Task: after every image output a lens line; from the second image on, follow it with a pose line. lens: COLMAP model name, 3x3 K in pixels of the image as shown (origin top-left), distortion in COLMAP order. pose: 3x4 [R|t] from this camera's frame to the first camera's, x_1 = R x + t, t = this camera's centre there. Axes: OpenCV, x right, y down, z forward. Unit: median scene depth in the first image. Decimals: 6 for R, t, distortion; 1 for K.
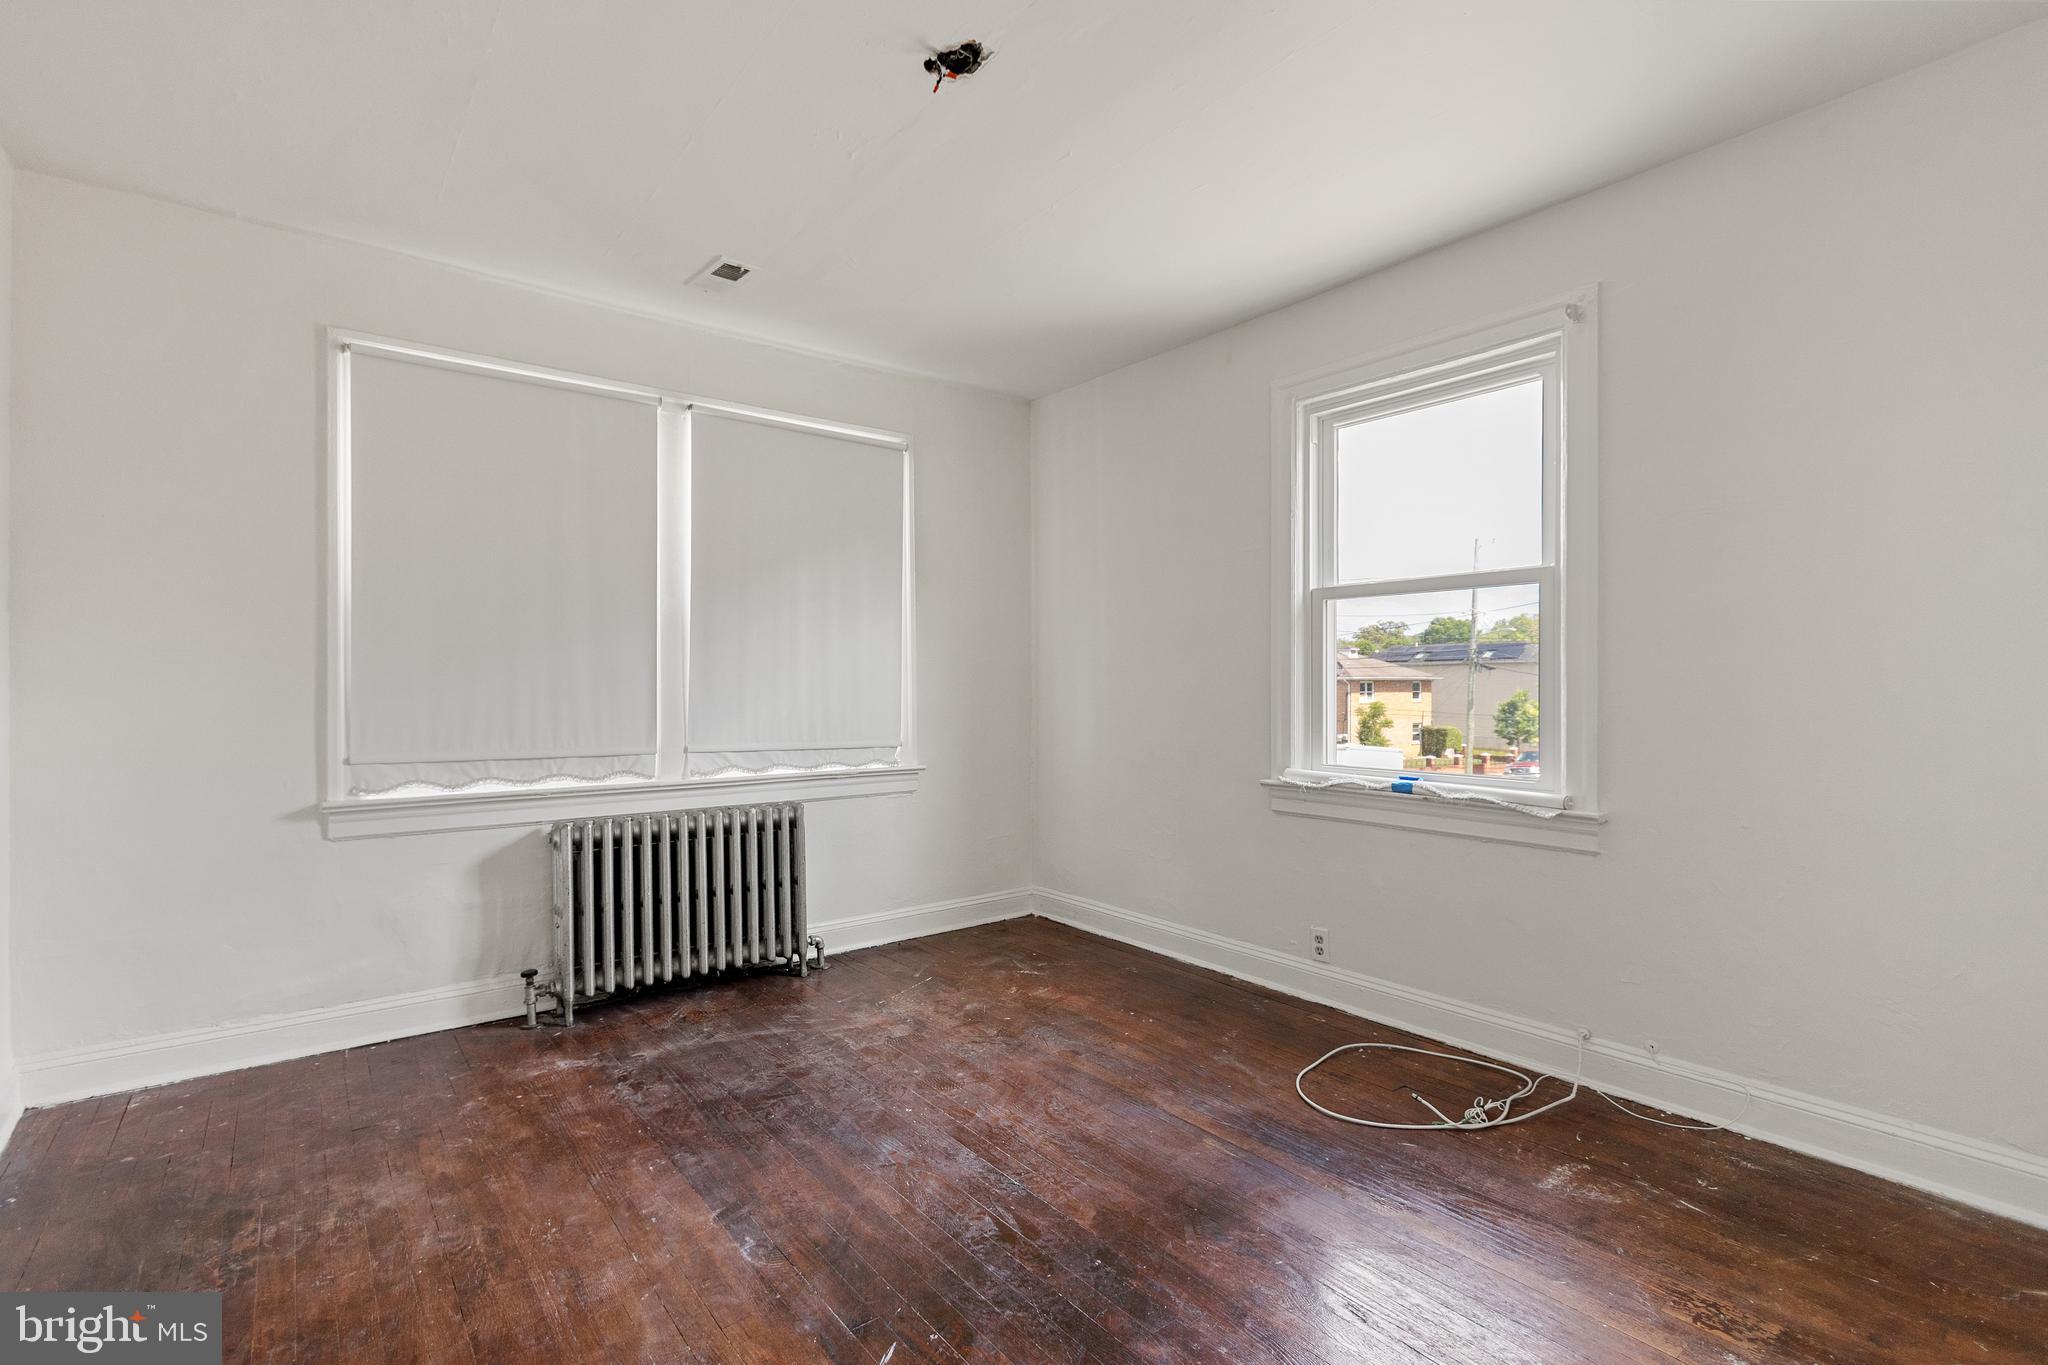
lens RADIAL K [[947.3, 0, 1014.9], [0, 947.3, 681.2], [0, 0, 1]] dist [0.002880, -0.000154]
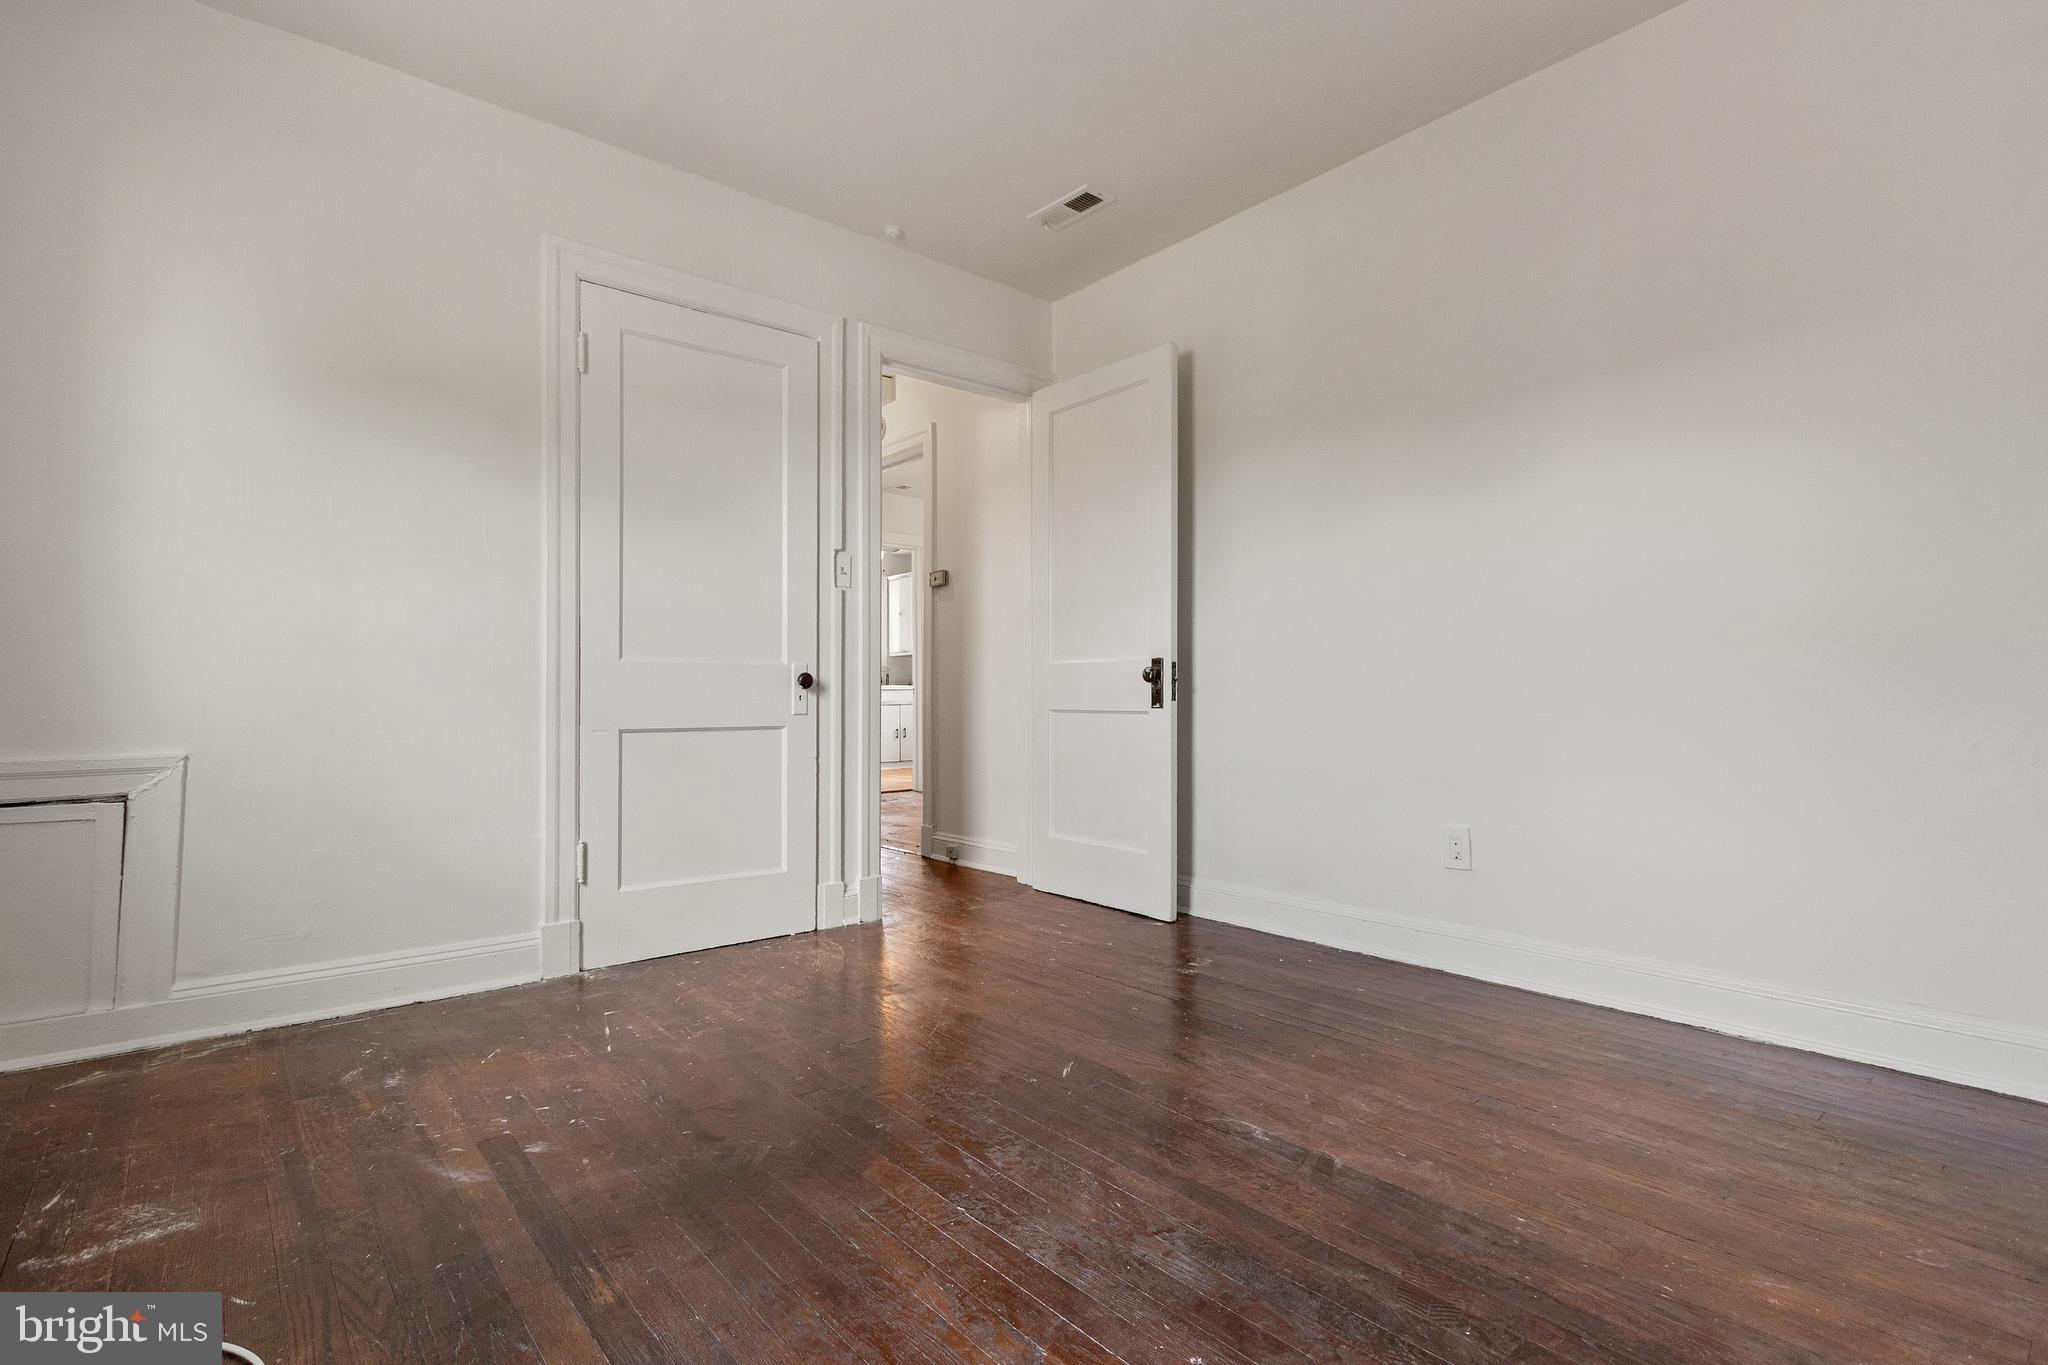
lens RADIAL K [[947.3, 0, 1014.9], [0, 947.3, 681.2], [0, 0, 1]] dist [0.002880, -0.000154]
pose [[-0.999024, 0.007192, -0.043586, -0.009529], [0.007974, 0.999810, -0.017813, 0.158336], [0.043449, -0.018143, -0.998891, 1.723608]]
